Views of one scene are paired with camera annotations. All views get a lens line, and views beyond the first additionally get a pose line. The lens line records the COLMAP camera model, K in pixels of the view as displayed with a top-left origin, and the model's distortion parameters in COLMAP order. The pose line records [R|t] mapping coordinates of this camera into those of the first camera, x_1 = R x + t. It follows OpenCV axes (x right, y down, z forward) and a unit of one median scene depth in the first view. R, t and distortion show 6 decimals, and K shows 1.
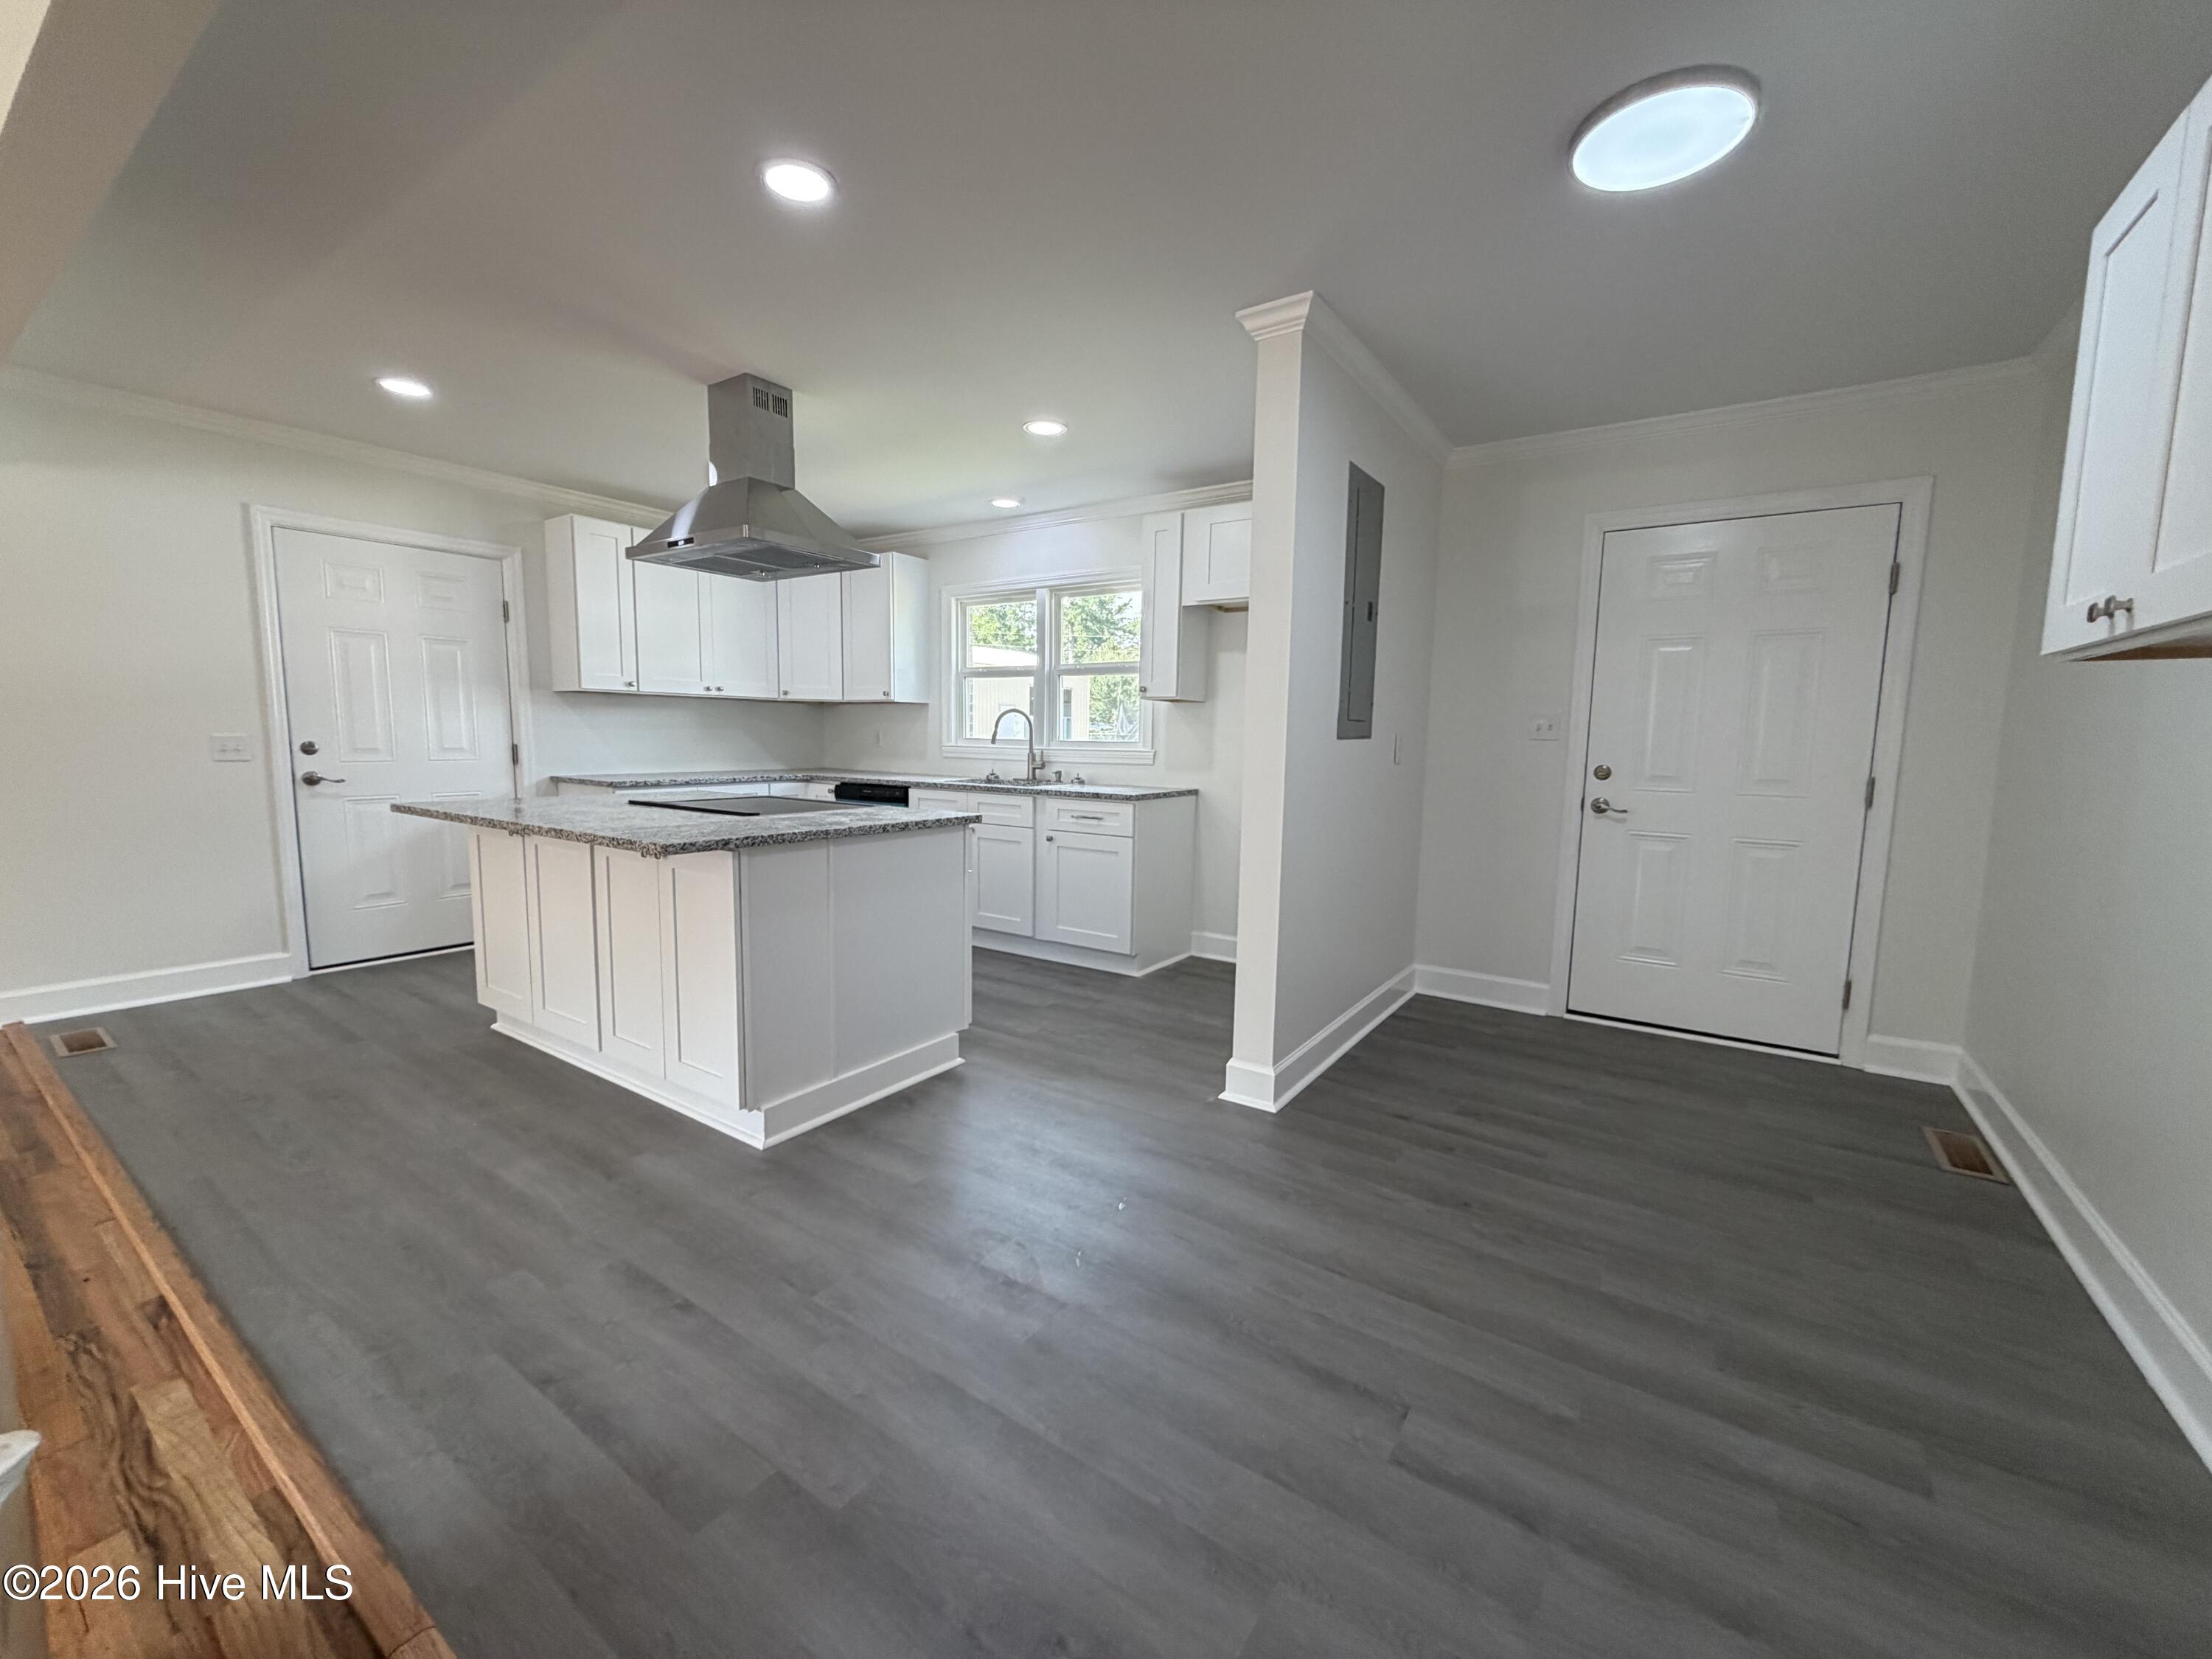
lens RADIAL K [[884.0, 0, 1101.9], [0, 884.0, 829.3], [0, 0, 1]] dist [0.001254, -0.000389]
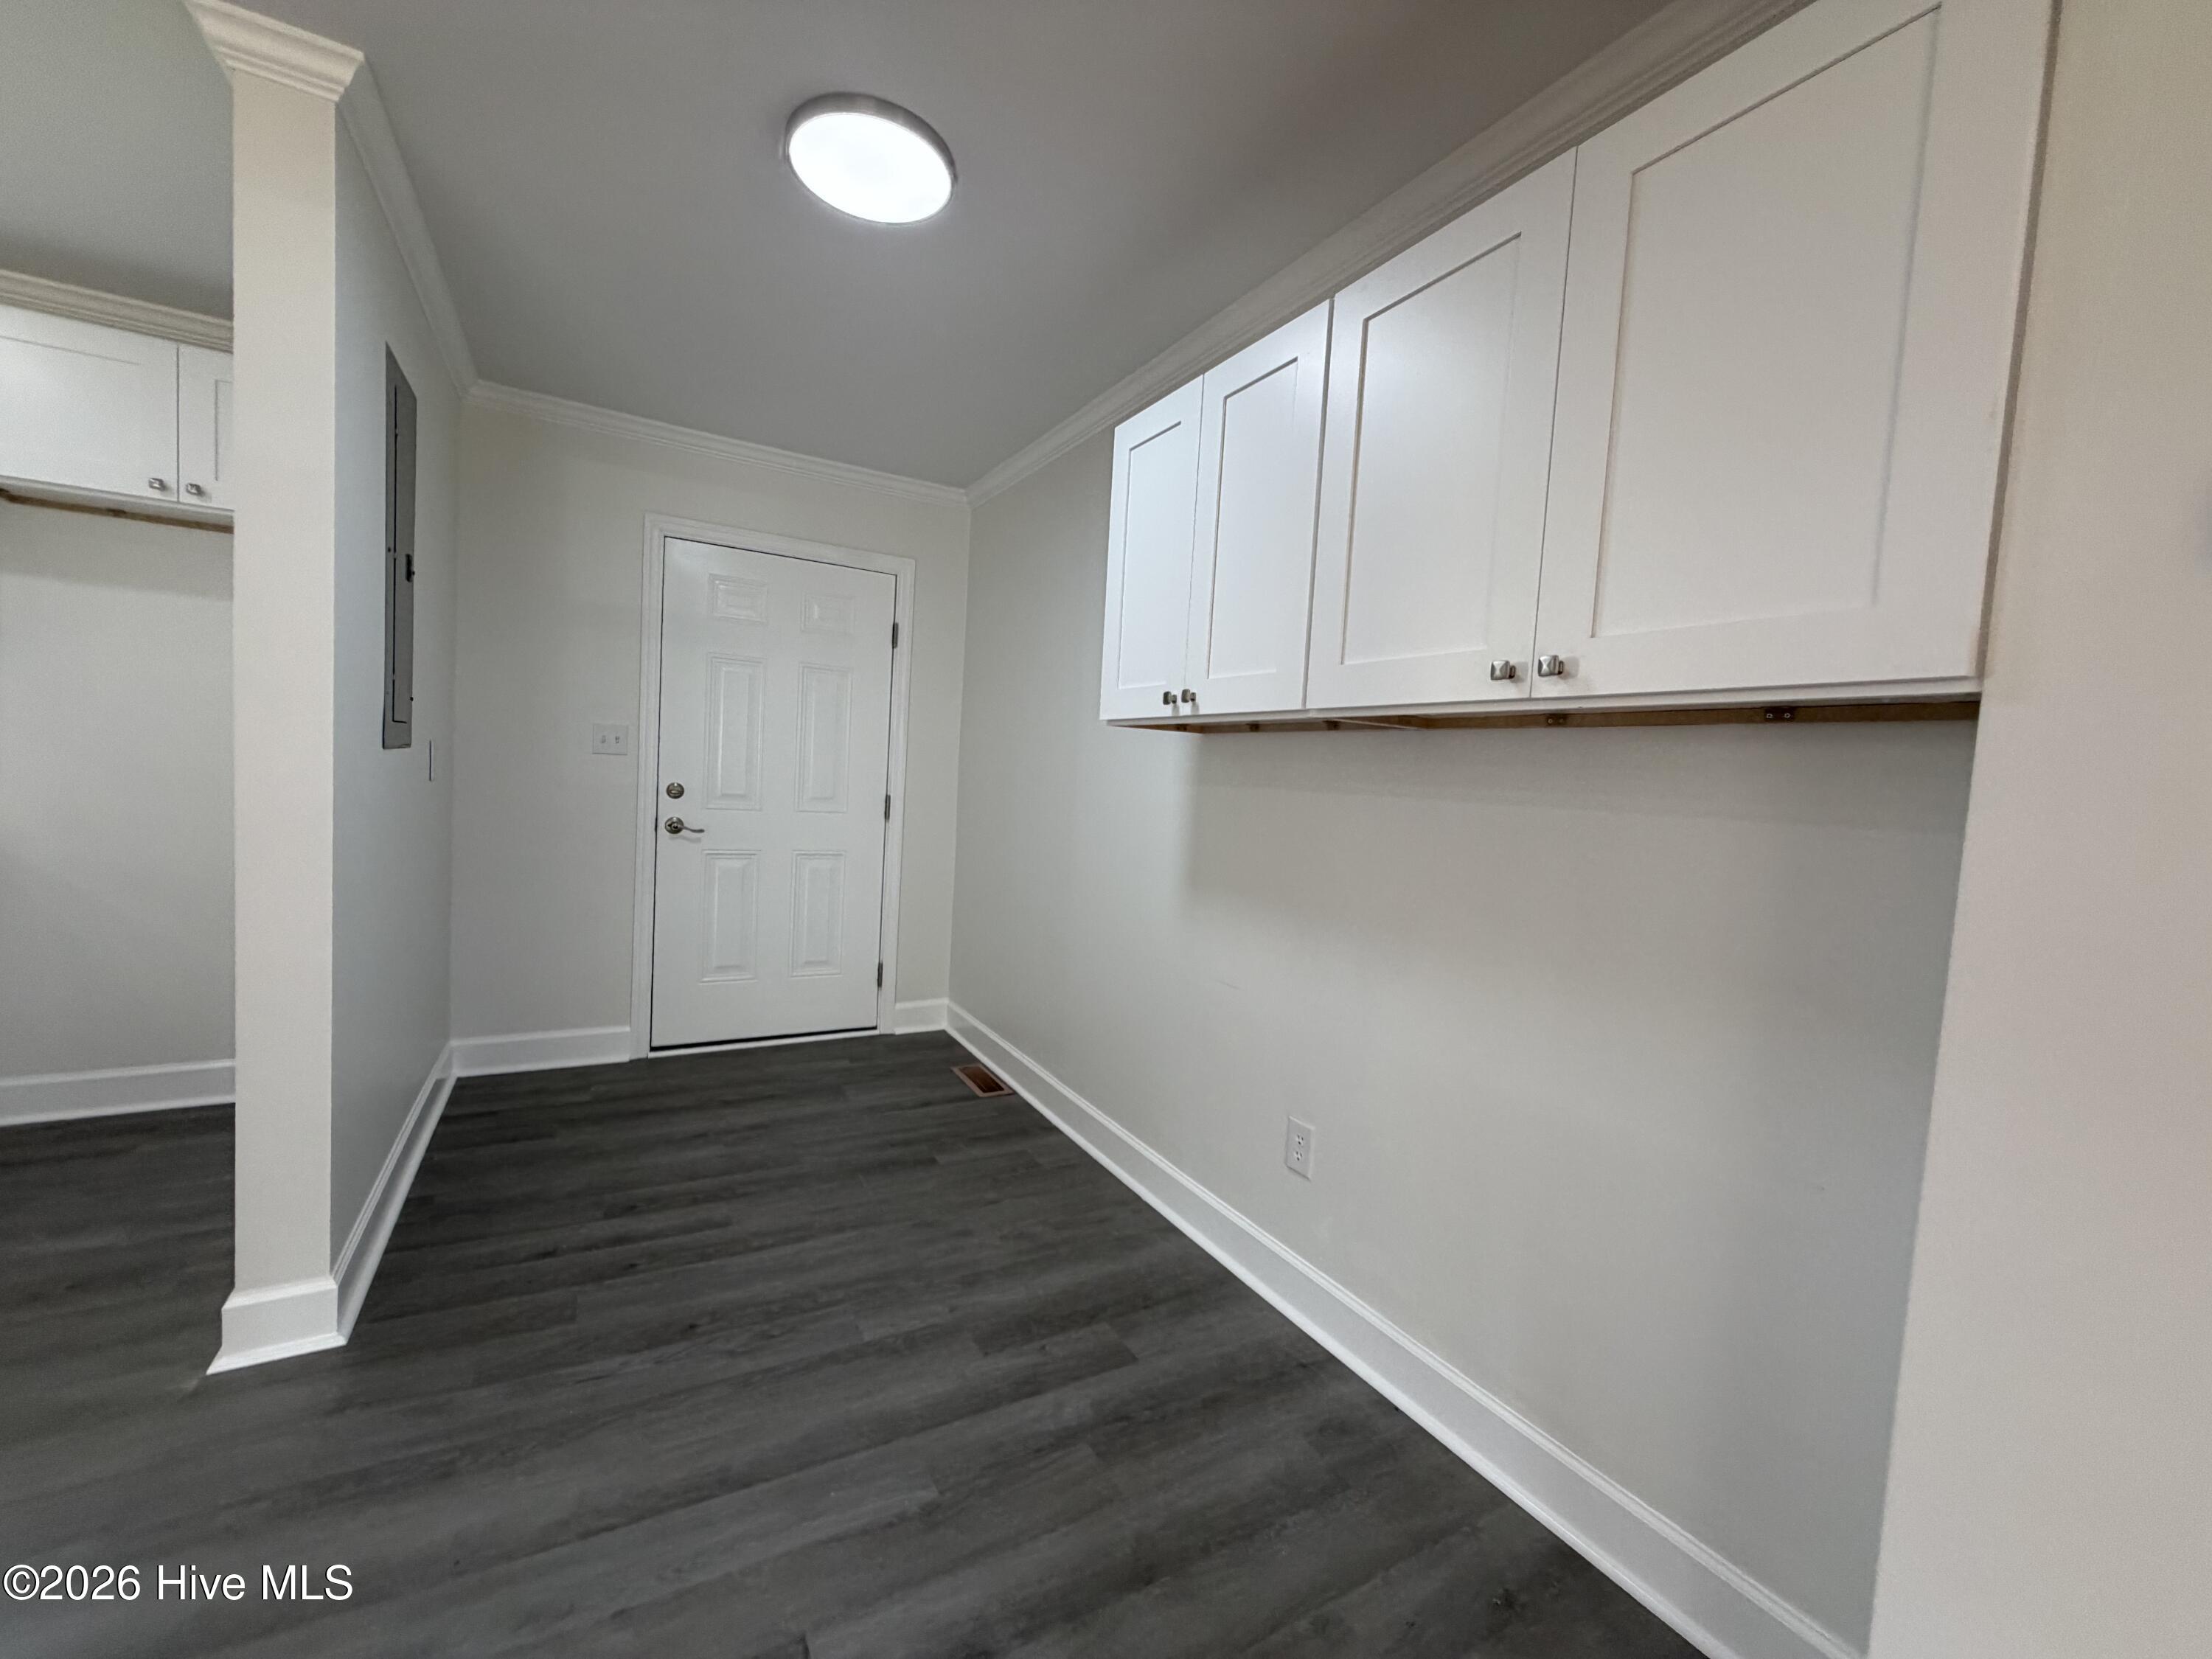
lens RADIAL K [[884.0, 0, 1101.9], [0, 884.0, 829.3], [0, 0, 1]] dist [0.001254, -0.000389]
pose [[0.434272, -0.047407, 0.899533, -0.117753], [0.046788, 0.998453, 0.030032, -0.038824], [-0.899566, 0.029045, 0.435818, 0.230125]]
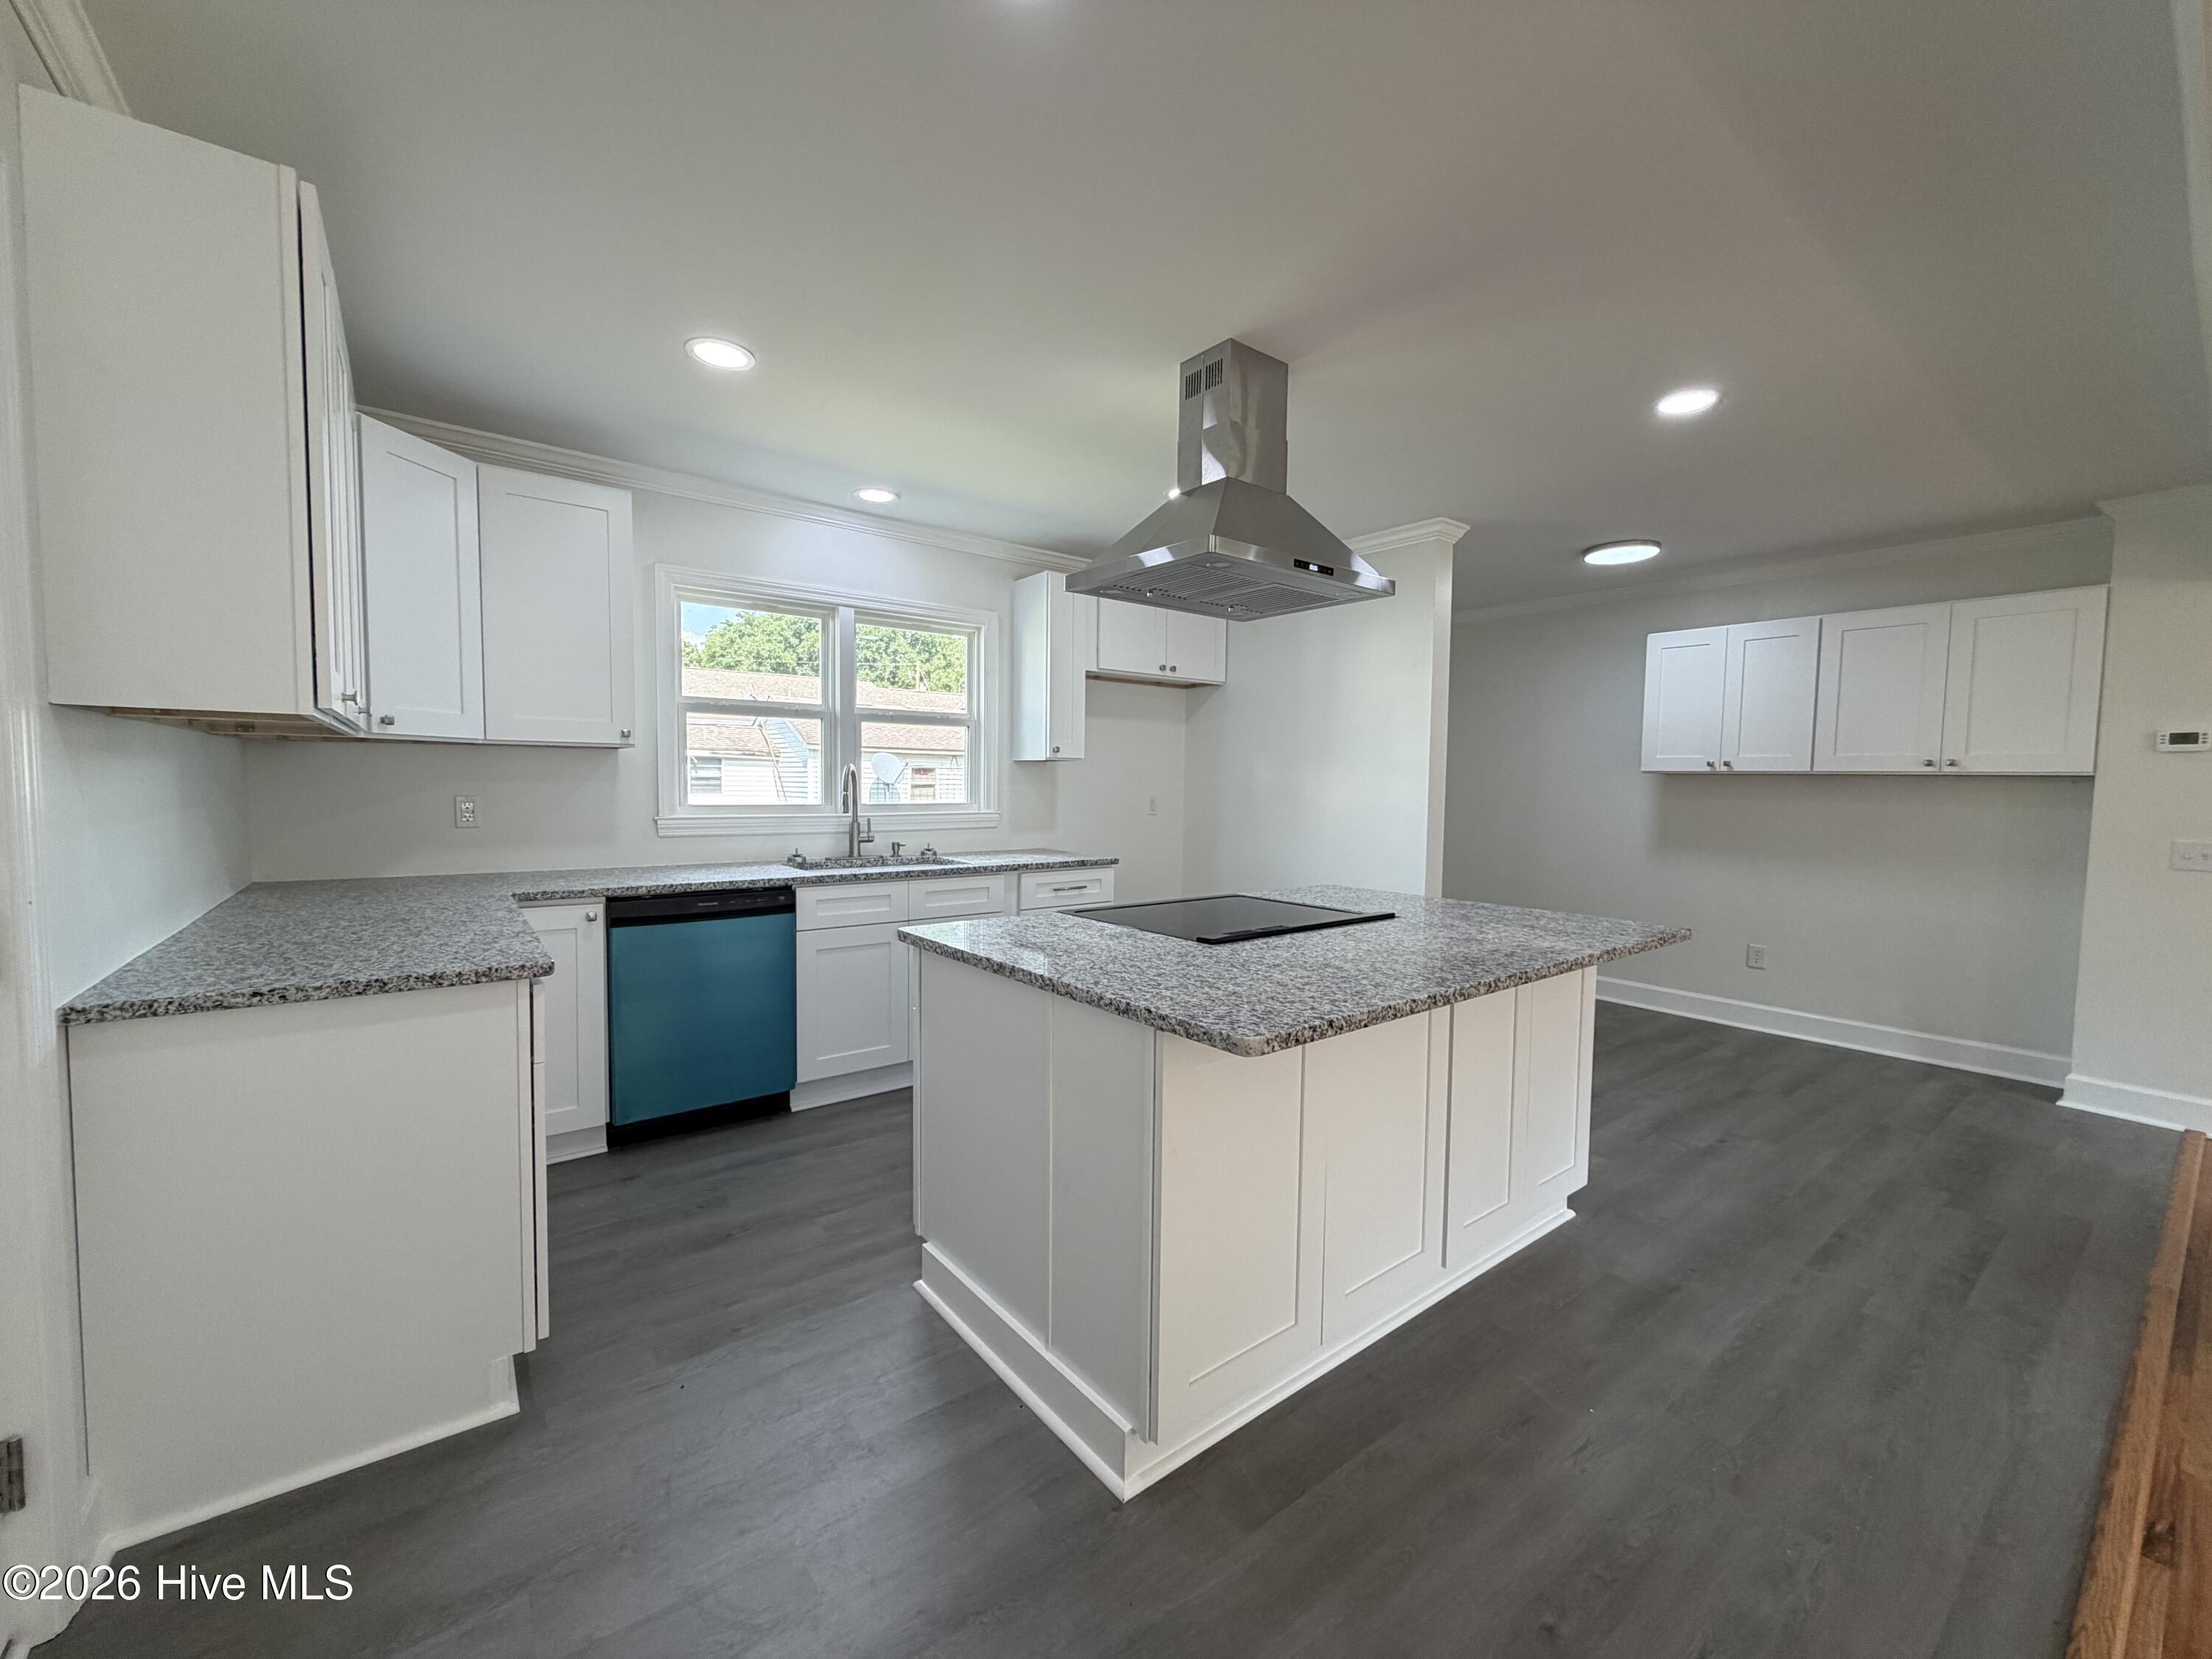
lens RADIAL K [[884.0, 0, 1101.9], [0, 884.0, 829.3], [0, 0, 1]] dist [0.001254, -0.000389]
pose [[0.307075, -0.066938, 0.949328, -1.354547], [0.093914, 0.994786, 0.039765, -0.167285], [-0.947040, 0.076944, 0.311761, 1.041211]]
